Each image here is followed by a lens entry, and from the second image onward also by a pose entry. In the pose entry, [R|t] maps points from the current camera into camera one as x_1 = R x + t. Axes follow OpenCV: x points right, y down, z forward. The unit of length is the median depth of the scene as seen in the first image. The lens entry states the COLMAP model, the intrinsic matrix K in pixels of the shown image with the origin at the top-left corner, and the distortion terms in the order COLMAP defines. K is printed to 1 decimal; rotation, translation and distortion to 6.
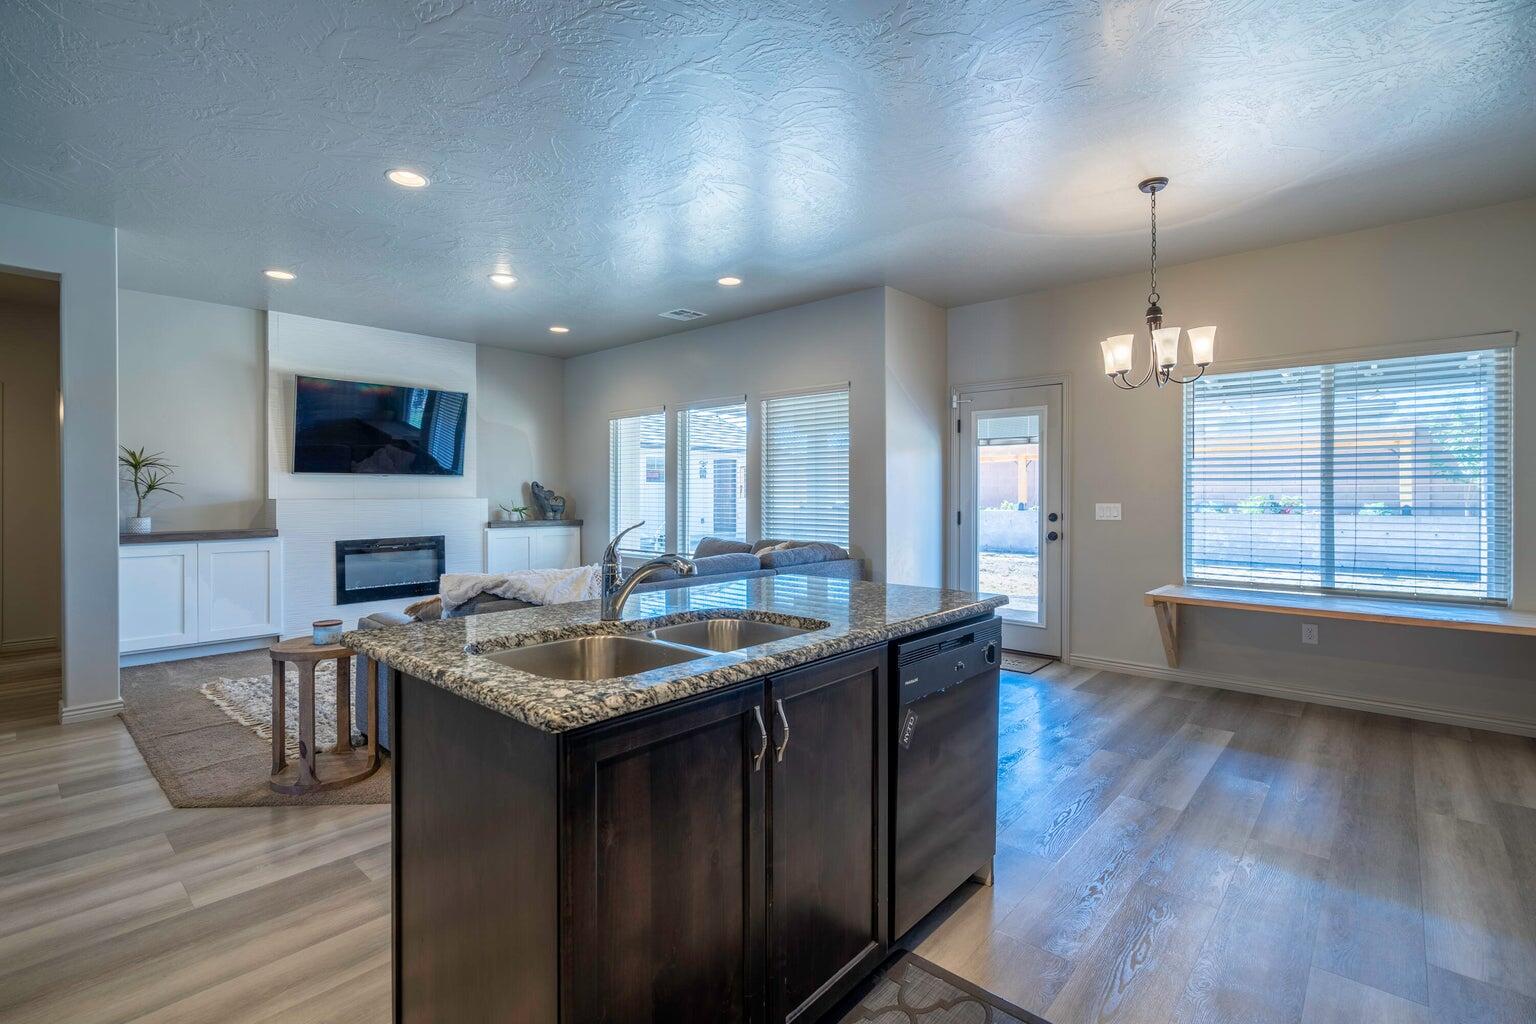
lens RADIAL K [[697.7, 0, 767.9], [0, 697.7, 499.1], [0, 0, 1]] dist [-0.001155, -0.000180]
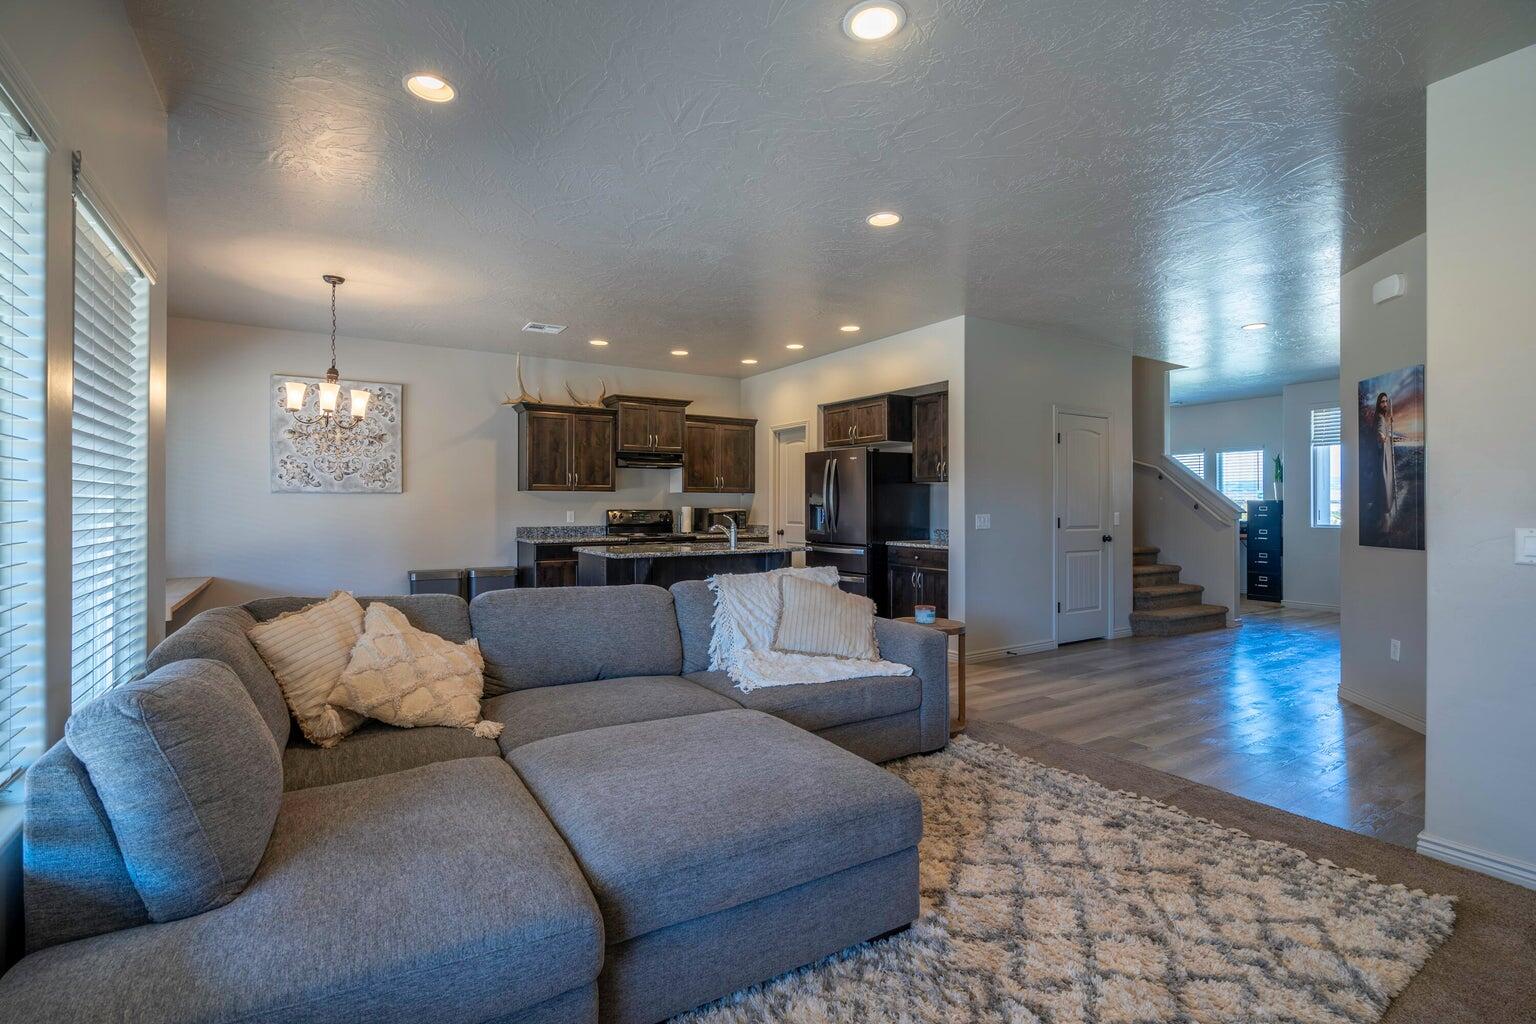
lens RADIAL K [[706.2, 0, 755.4], [0, 706.2, 504.6], [0, 0, 1]] dist [-0.000516, -0.000042]
pose [[-0.959211, -0.000258, 0.282690, -0.368076], [0.002201, 0.999962, 0.008379, -0.010465], [-0.282682, 0.008659, -0.959175, 1.219509]]
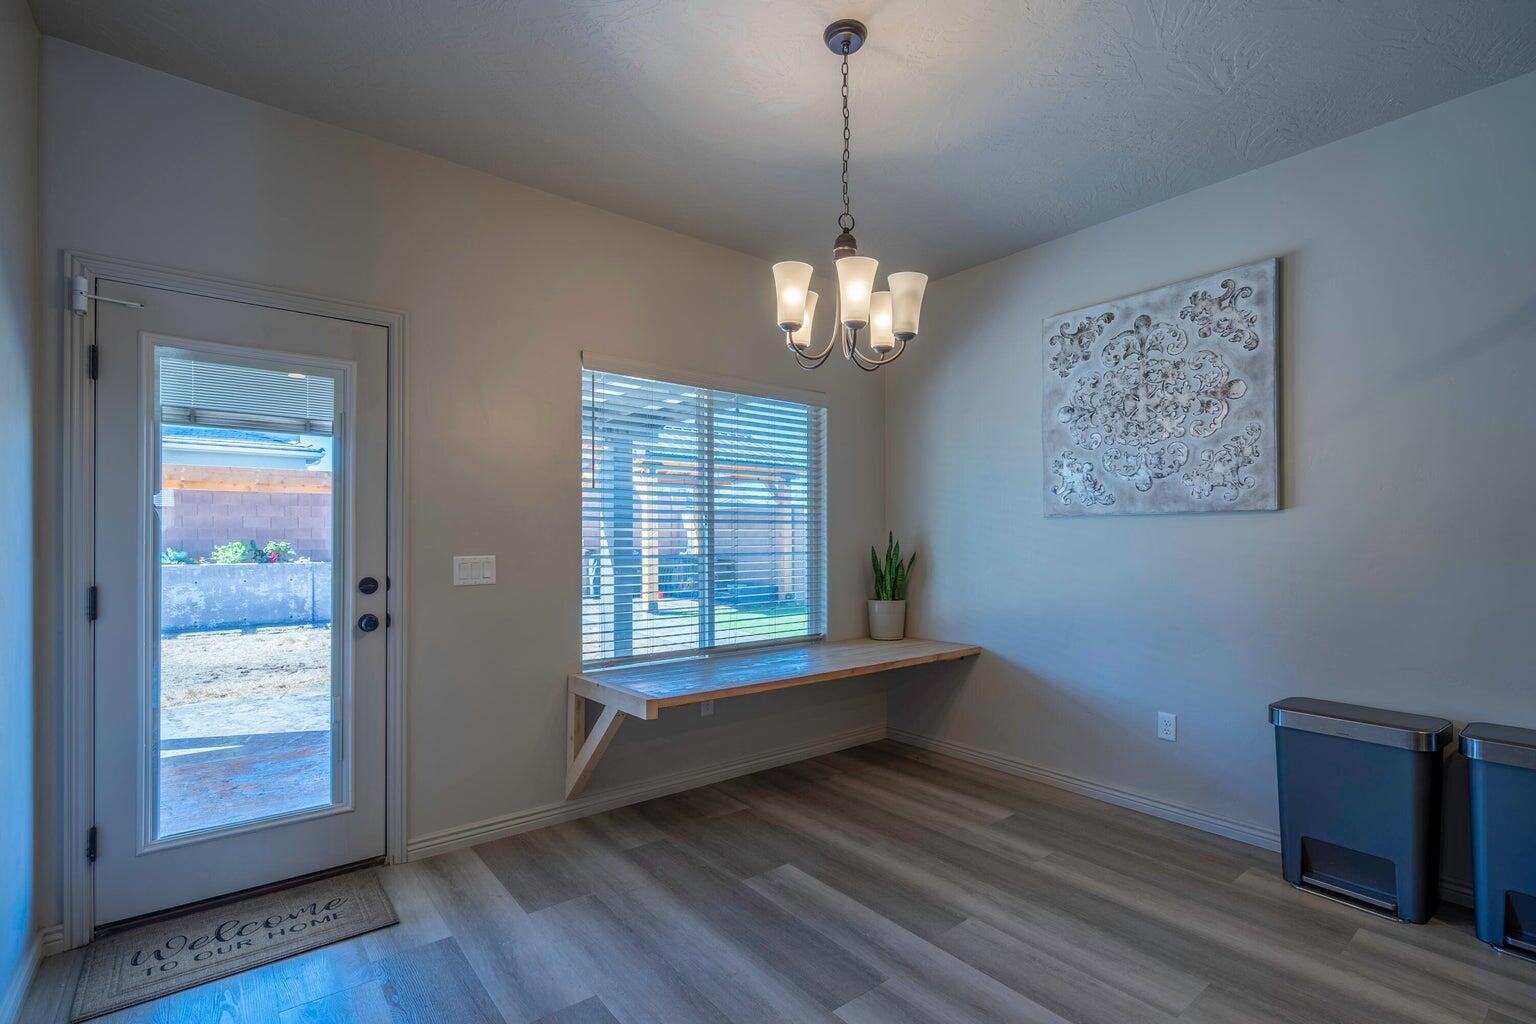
lens RADIAL K [[710.9, 0, 762.9], [0, 710.9, 538.2], [0, 0, 1]] dist [-0.000101, -0.000368]
pose [[0.168975, 0.001157, 0.985620, -0.045589], [0.009078, 0.999955, -0.002730, -0.003854], [-0.985579, 0.009408, 0.168957, 0.562731]]
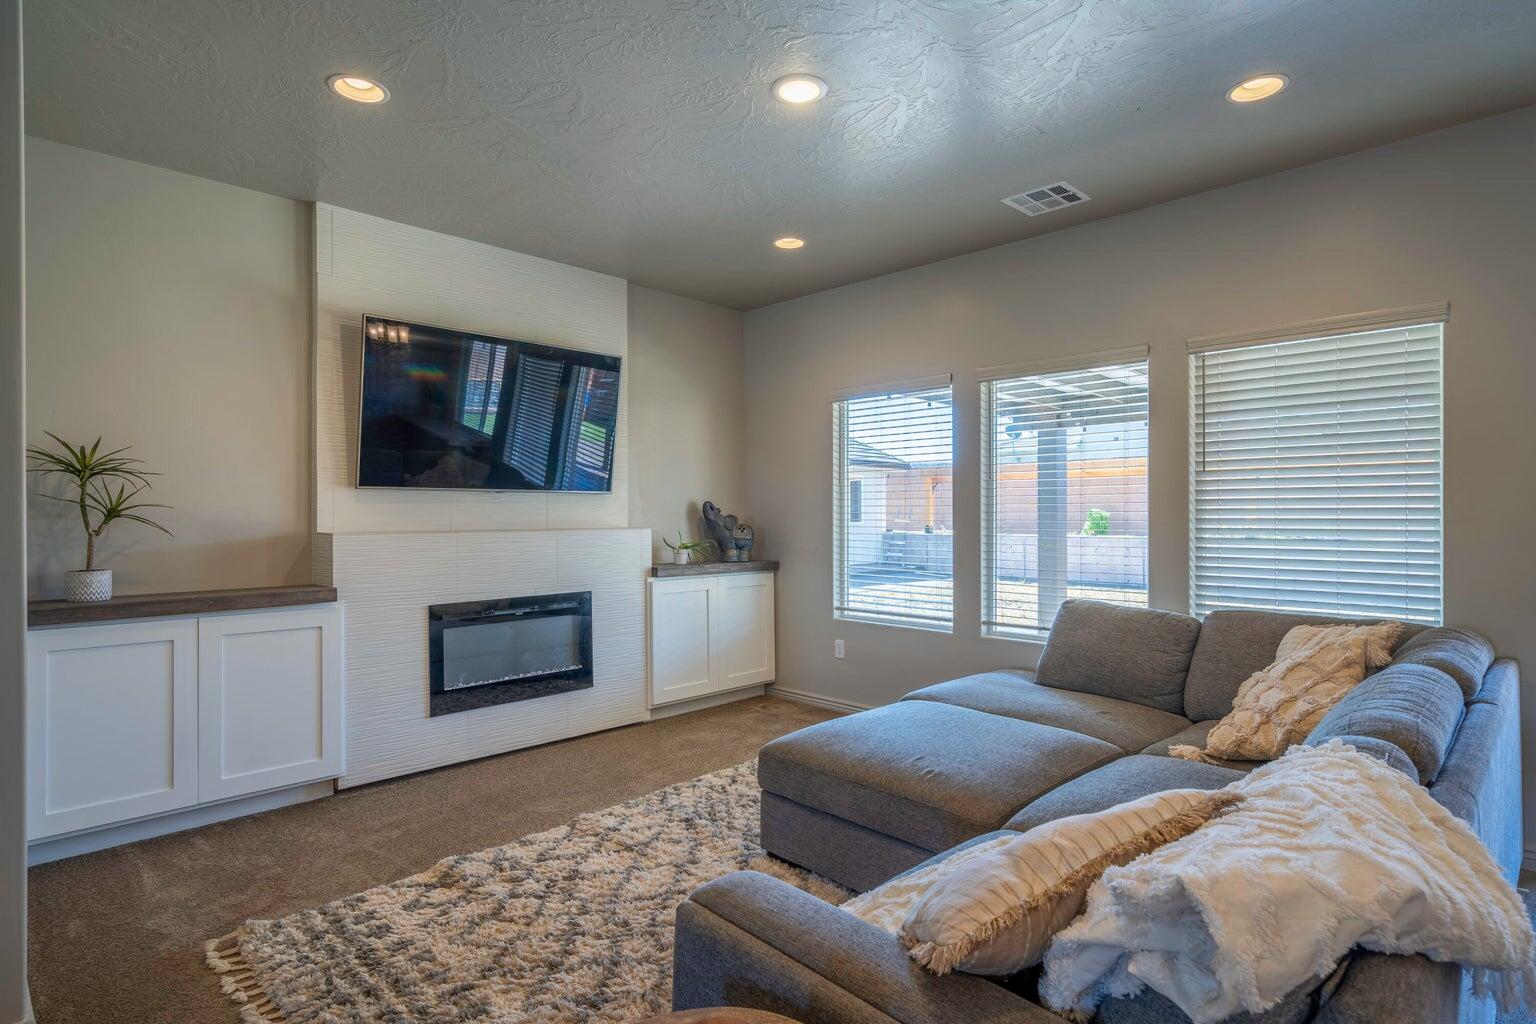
lens RADIAL K [[793.1, 0, 768.0], [0, 793.1, 512.0], [0, 0, 1]] dist [0.015690, 0.000218]
pose [[0.998895, -0.000846, -0.046988, -0.317739], [0.000402, 0.999955, -0.009445, -0.010811], [0.046994, 0.009416, 0.998851, 0.367429]]
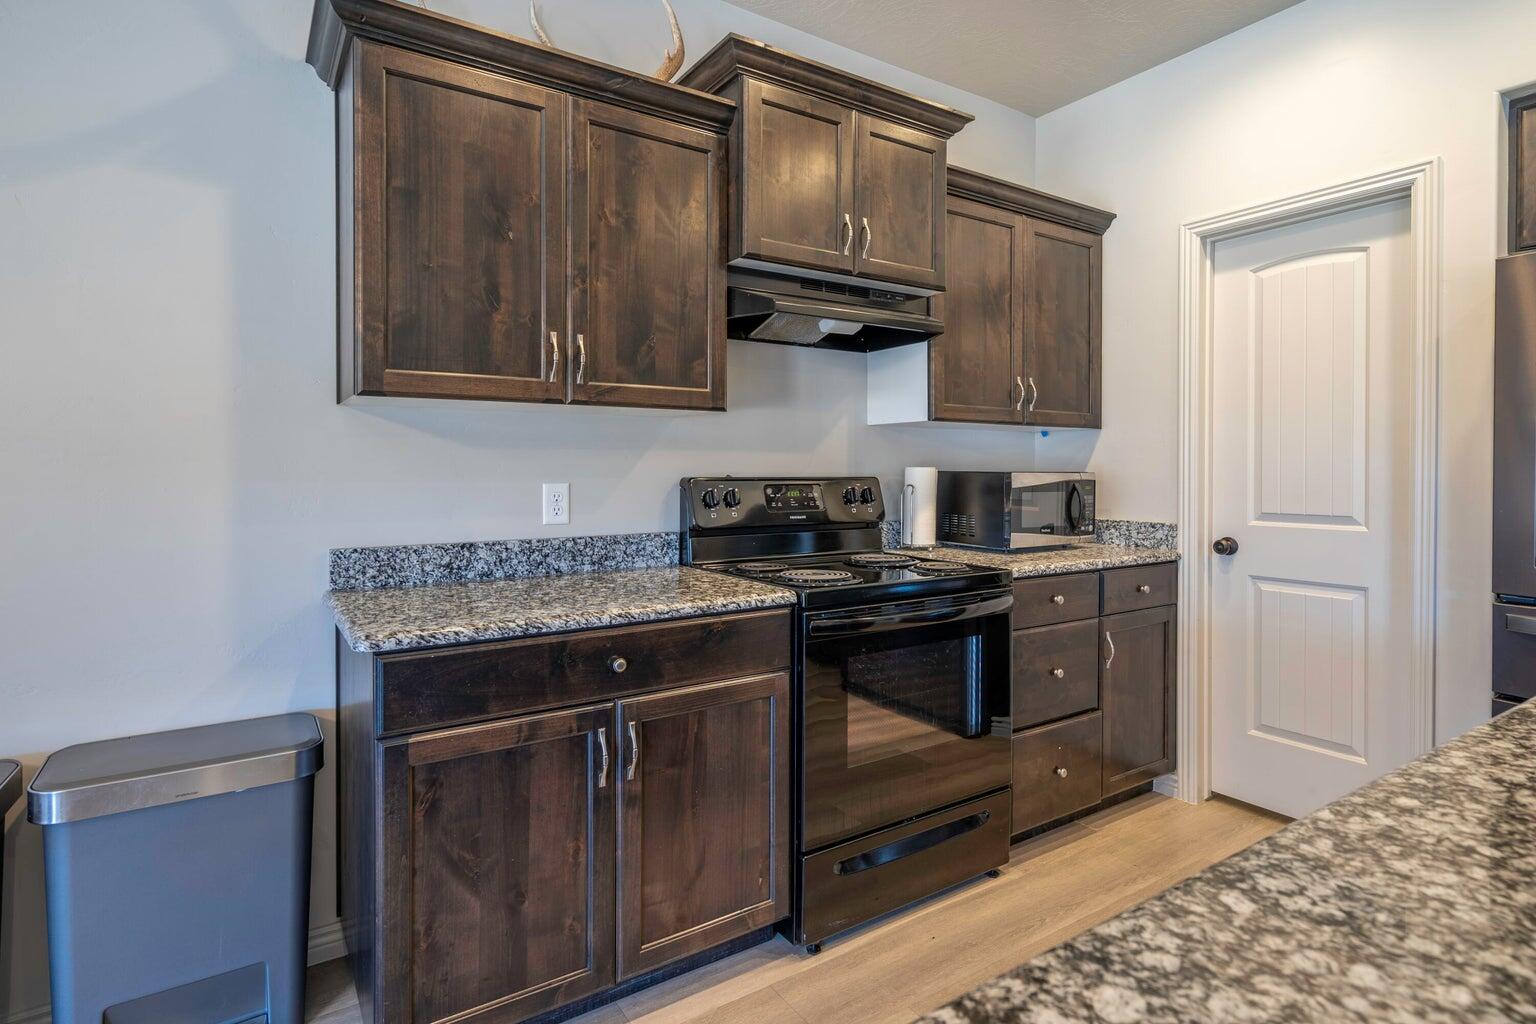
lens RADIAL K [[836.9, 0, 871.7], [0, 836.9, 468.9], [0, 0, 1]] dist [-0.001266, -0.000232]
pose [[-0.983590, -0.004910, 0.180350, 0.084547], [-0.002338, 0.999893, 0.014468, -0.001654], [-0.180402, 0.013809, -0.983496, 0.469640]]
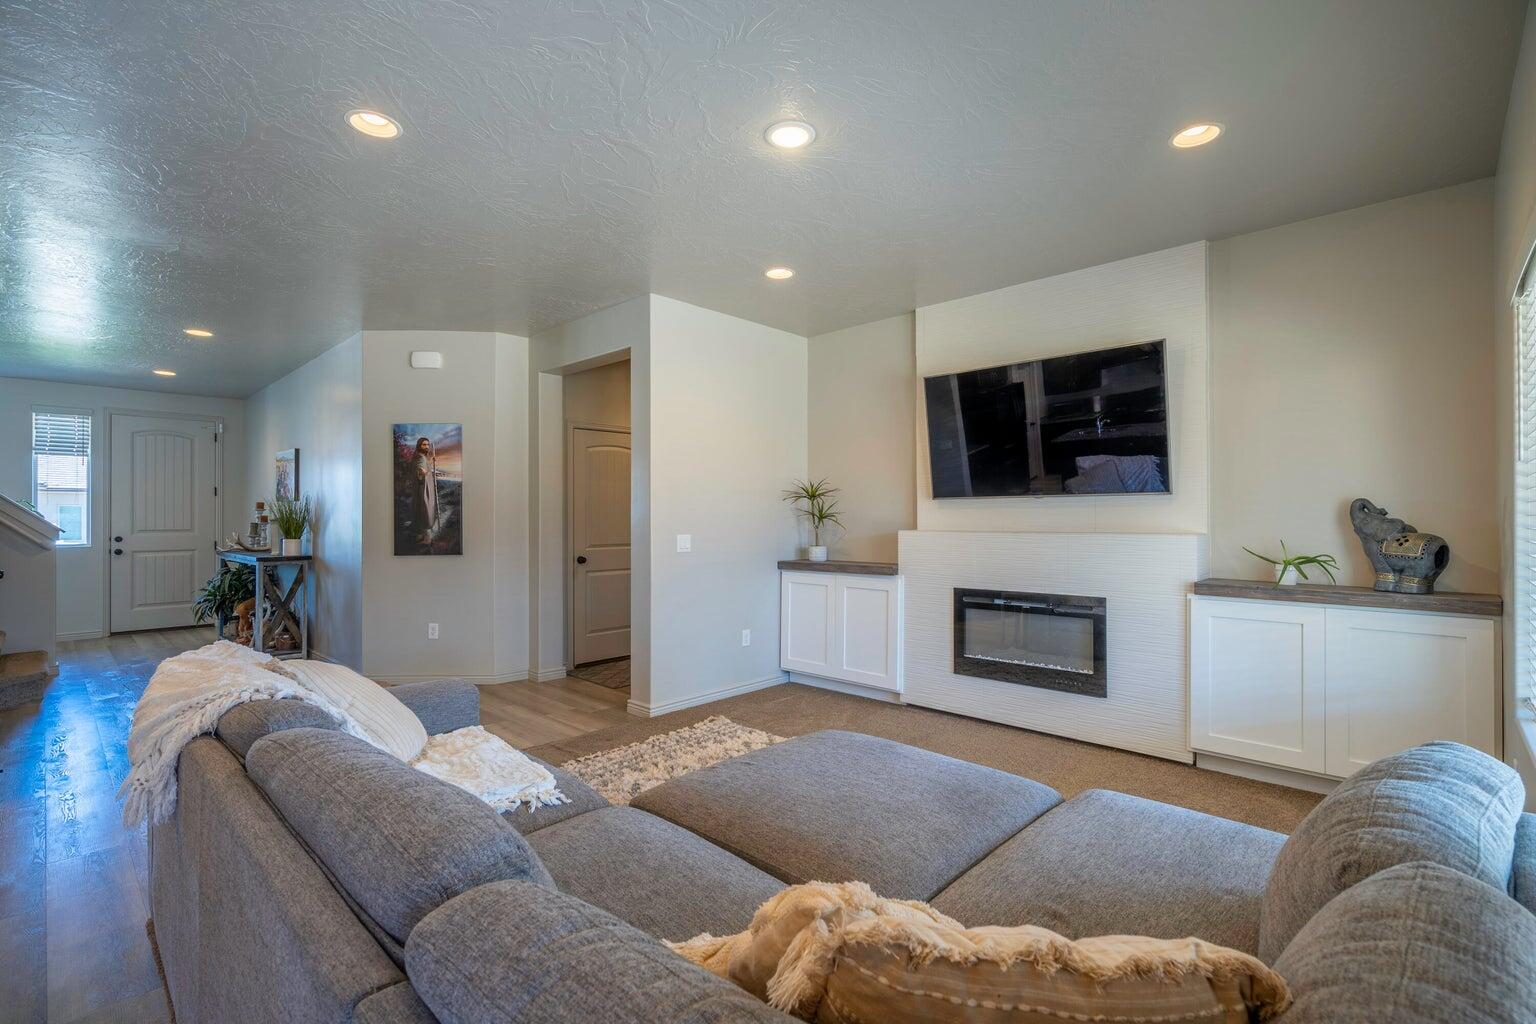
lens RADIAL K [[693.5, 0, 767.3], [0, 693.5, 519.1], [0, 0, 1]] dist [-0.001430, -0.000085]
pose [[-0.023183, 0.000290, -0.999731, 0.128657], [-0.008459, 0.999964, 0.000486, -0.012403], [0.999695, 0.008468, -0.023179, 0.835016]]
